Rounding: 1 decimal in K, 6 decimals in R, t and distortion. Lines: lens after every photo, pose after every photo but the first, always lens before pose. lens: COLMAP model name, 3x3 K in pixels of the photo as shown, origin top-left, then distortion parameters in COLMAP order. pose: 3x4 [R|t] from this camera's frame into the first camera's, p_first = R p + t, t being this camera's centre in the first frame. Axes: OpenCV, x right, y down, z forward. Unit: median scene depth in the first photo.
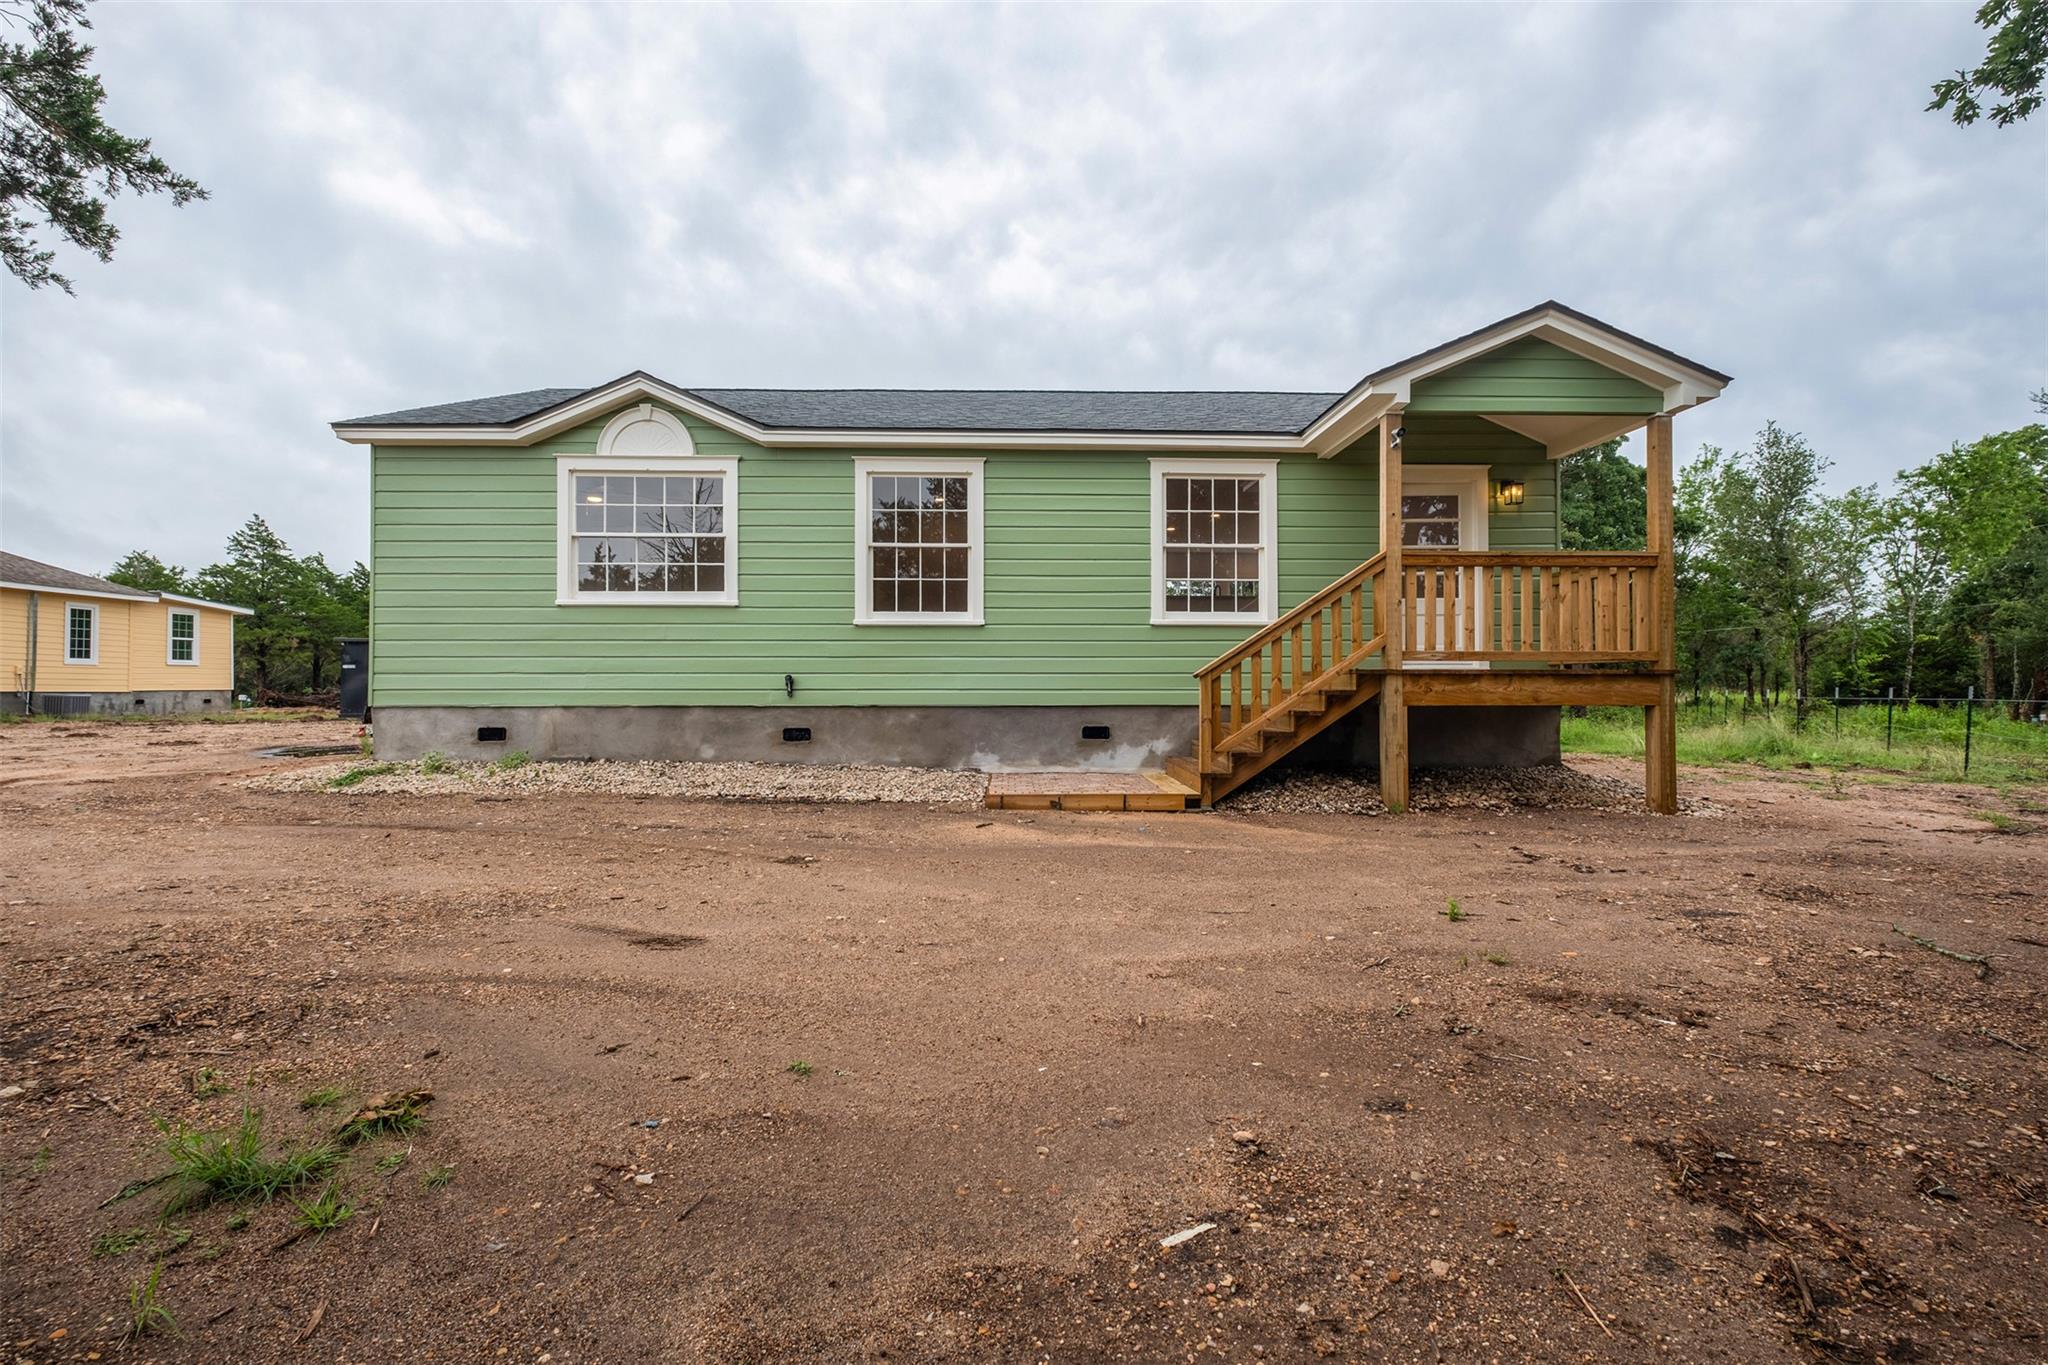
lens RADIAL K [[889.6, 0, 1021.2], [0, 889.6, 664.2], [0, 0, 1]] dist [0.004779, -0.006213]
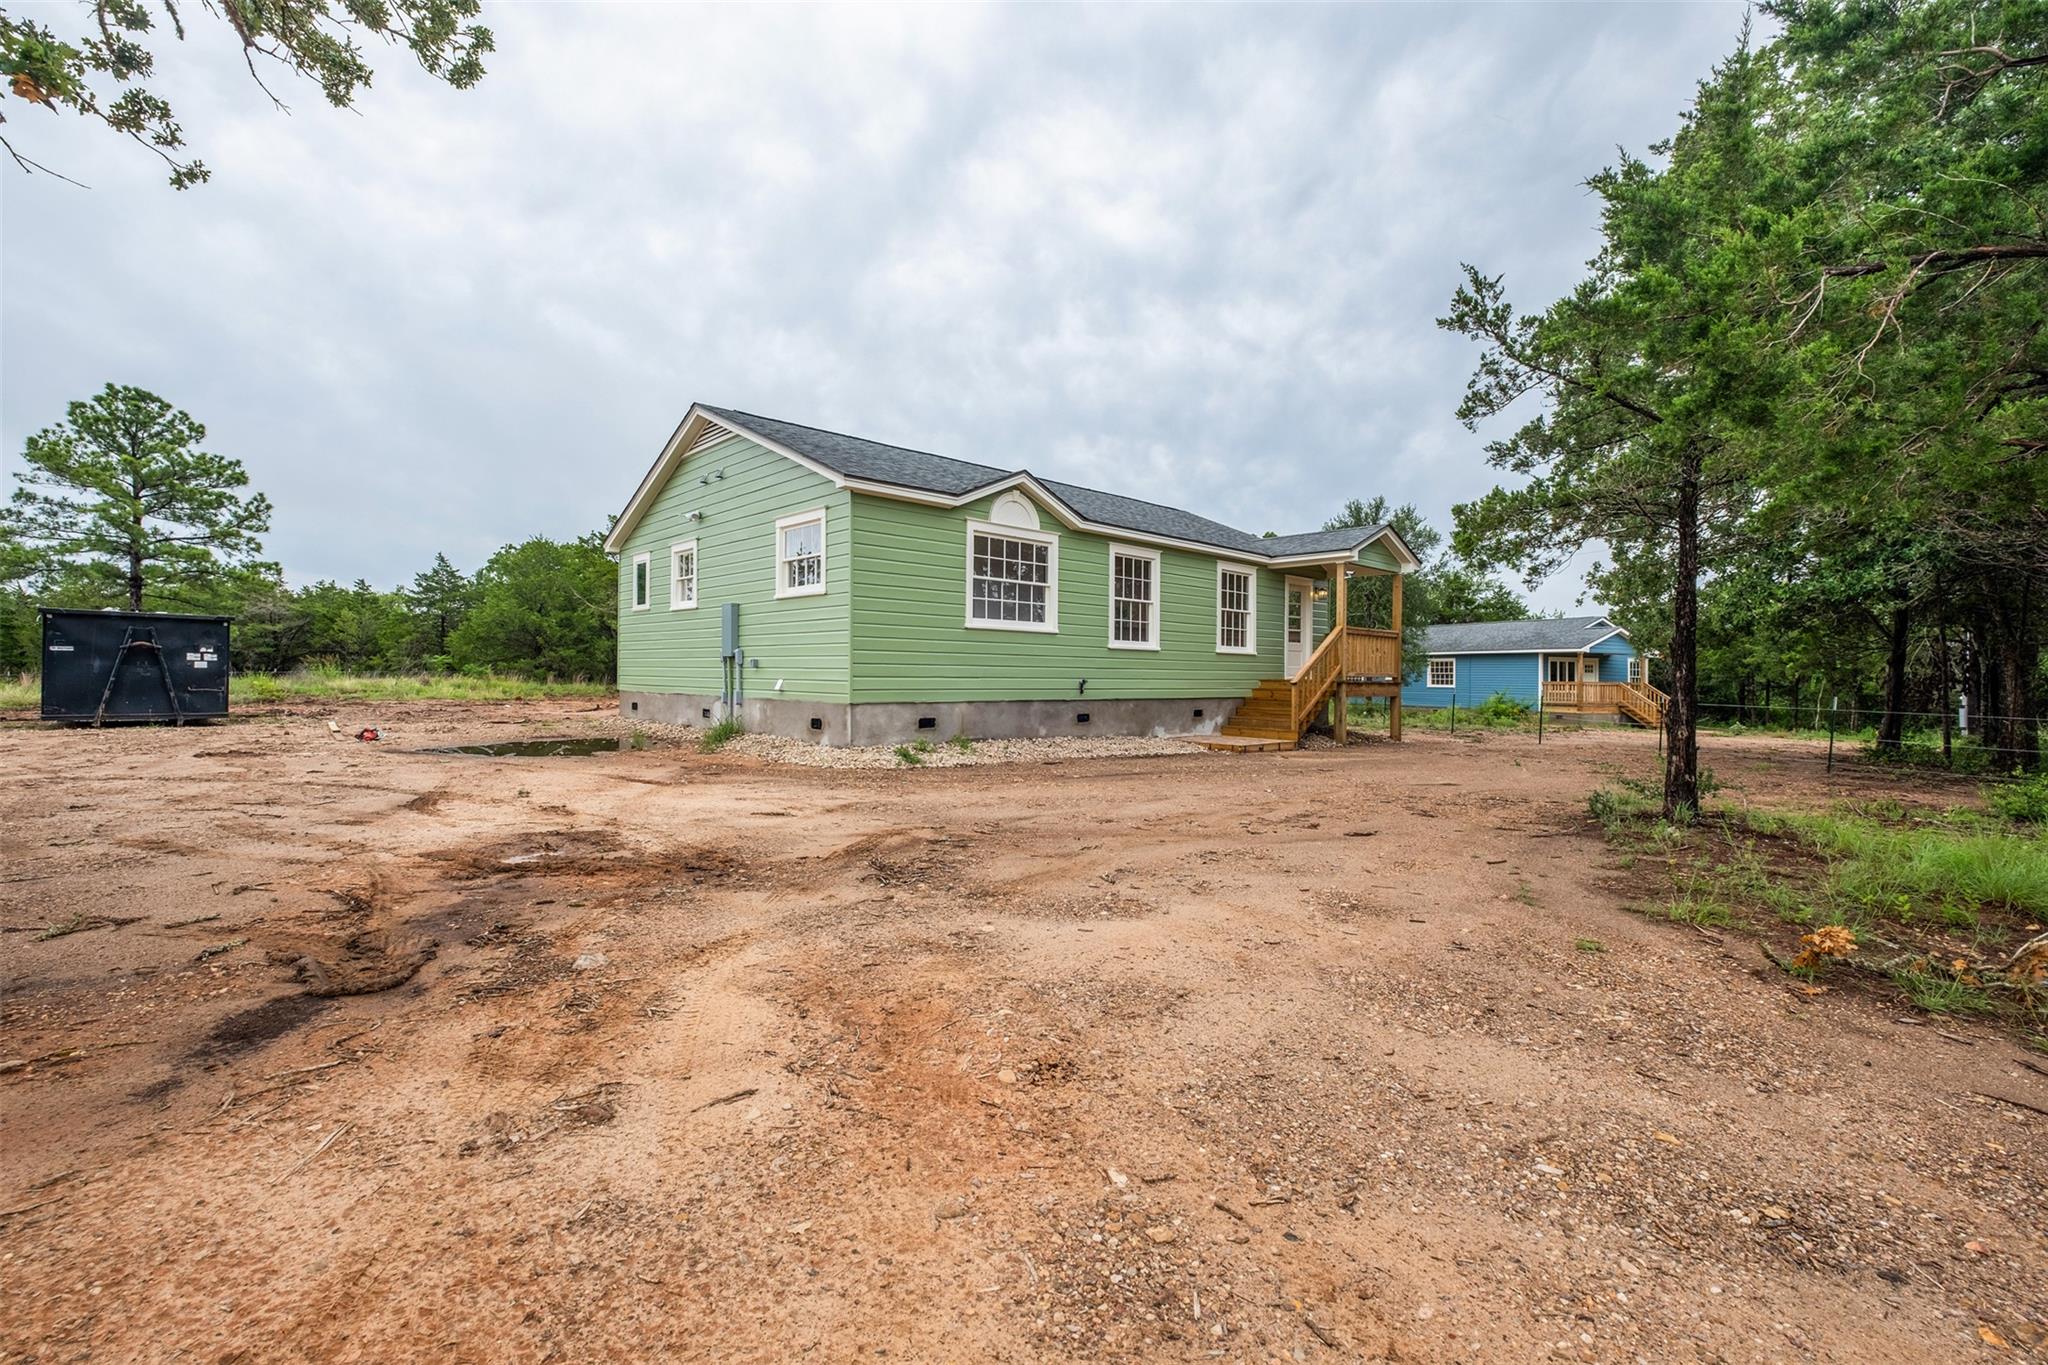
lens RADIAL K [[889.6, 0, 1030.2], [0, 889.6, 677.6], [0, 0, 1]] dist [0.004779, -0.006213]
pose [[0.739301, 0.007556, 0.673333, -1.355669], [-0.013791, 0.999897, 0.003922, 0.003864], [-0.673234, -0.012185, 0.739329, -0.079471]]
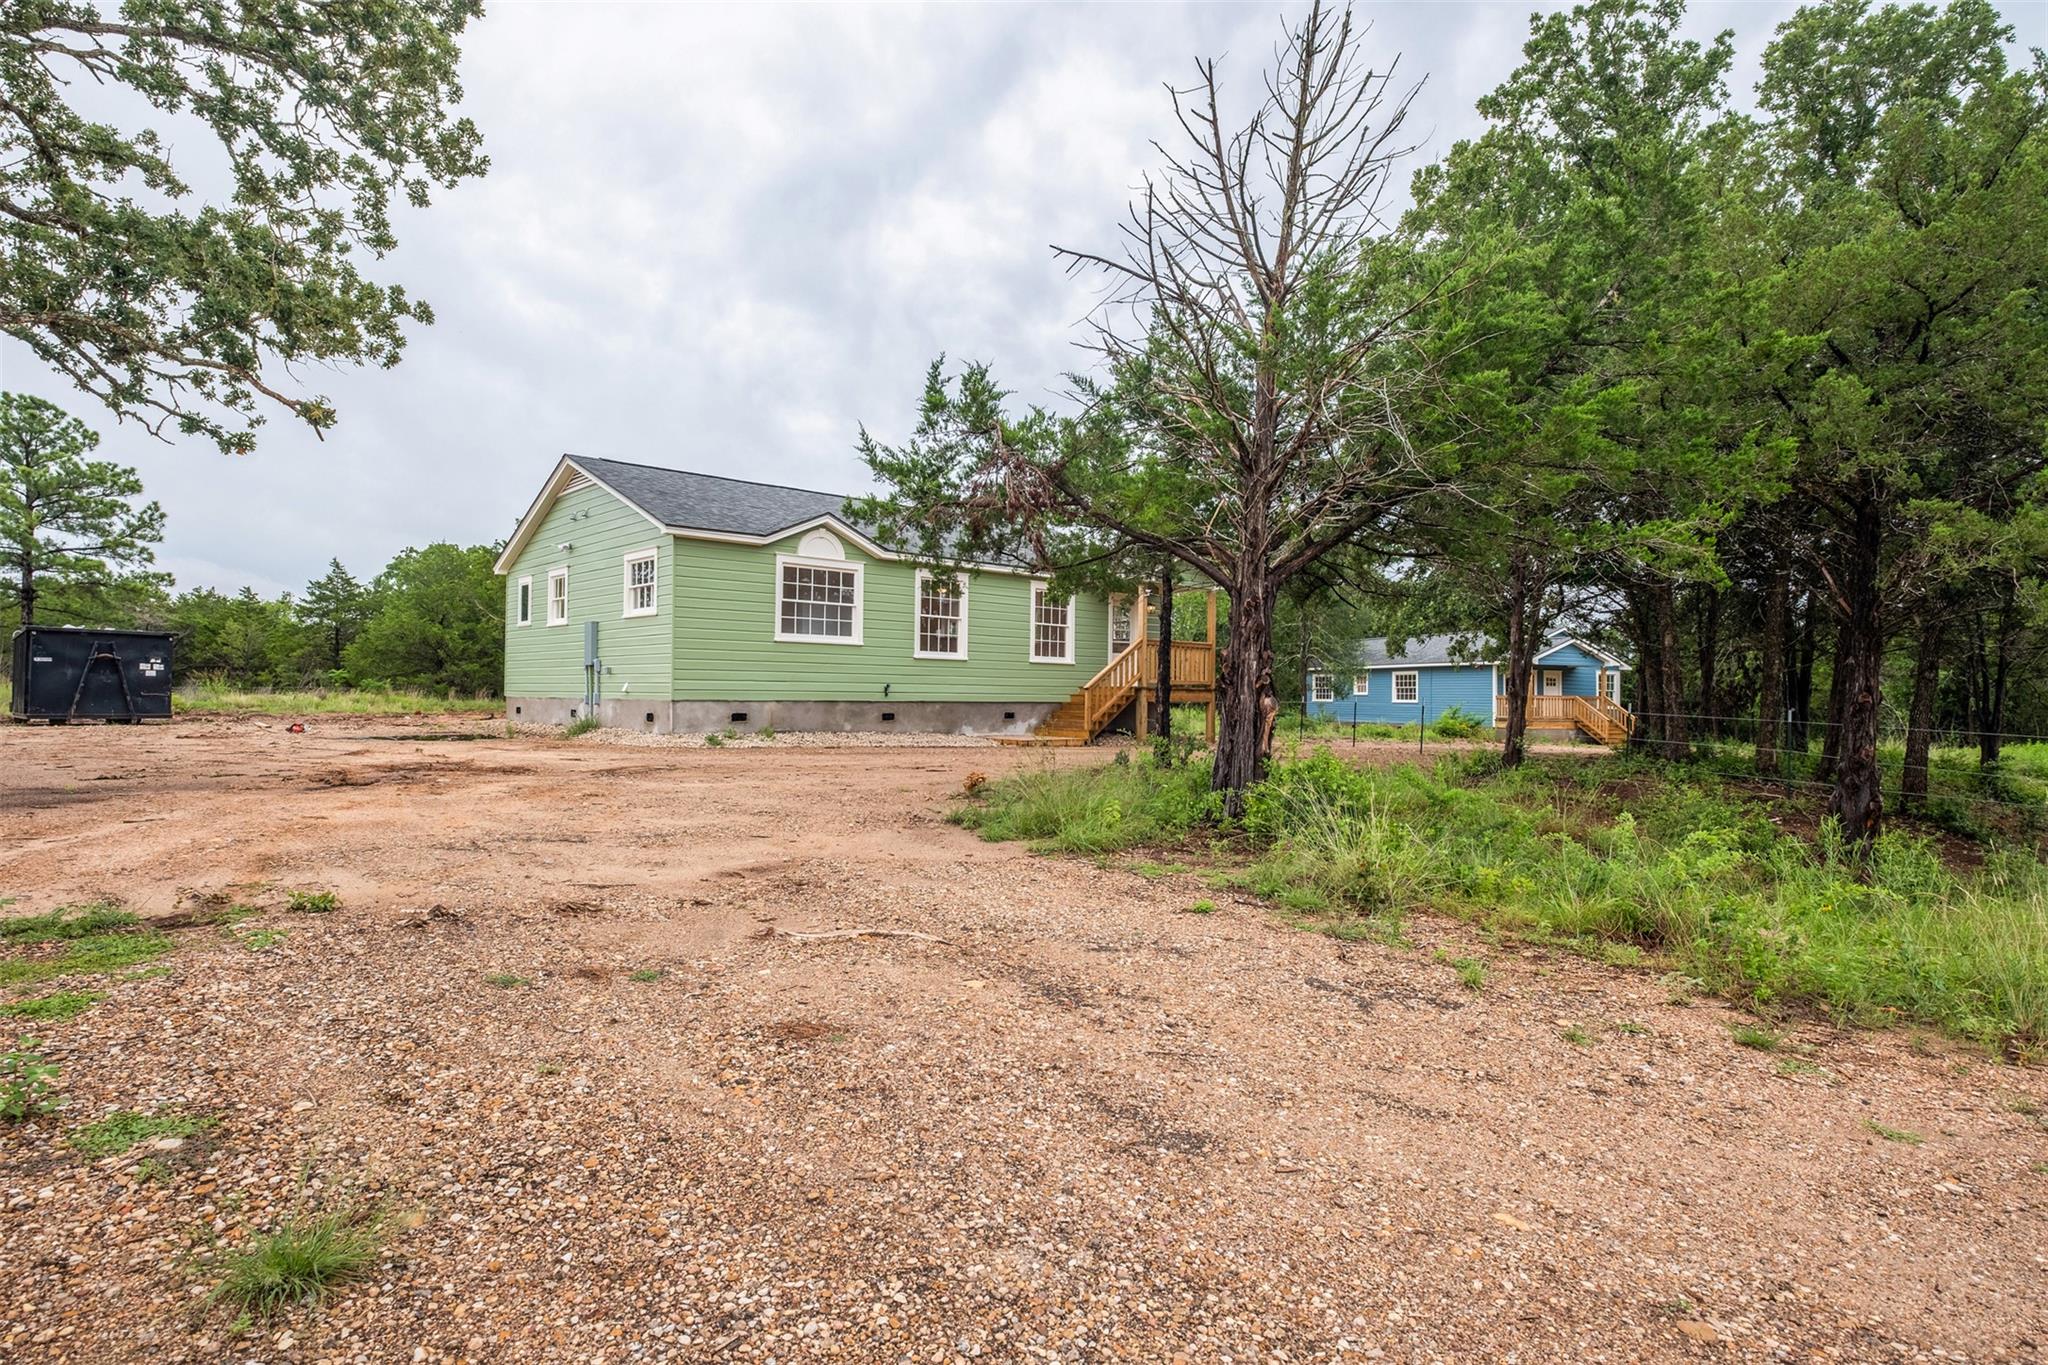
lens RADIAL K [[1080.3, 0, 1018.7], [0, 1080.3, 680.2], [0, 0, 1]] dist [-0.002311, 0.000846]
pose [[0.749155, 0.018151, 0.662146, -1.519820], [-0.012611, 0.999834, -0.013139, 0.029329], [-0.662275, 0.001492, 0.749260, -0.841832]]
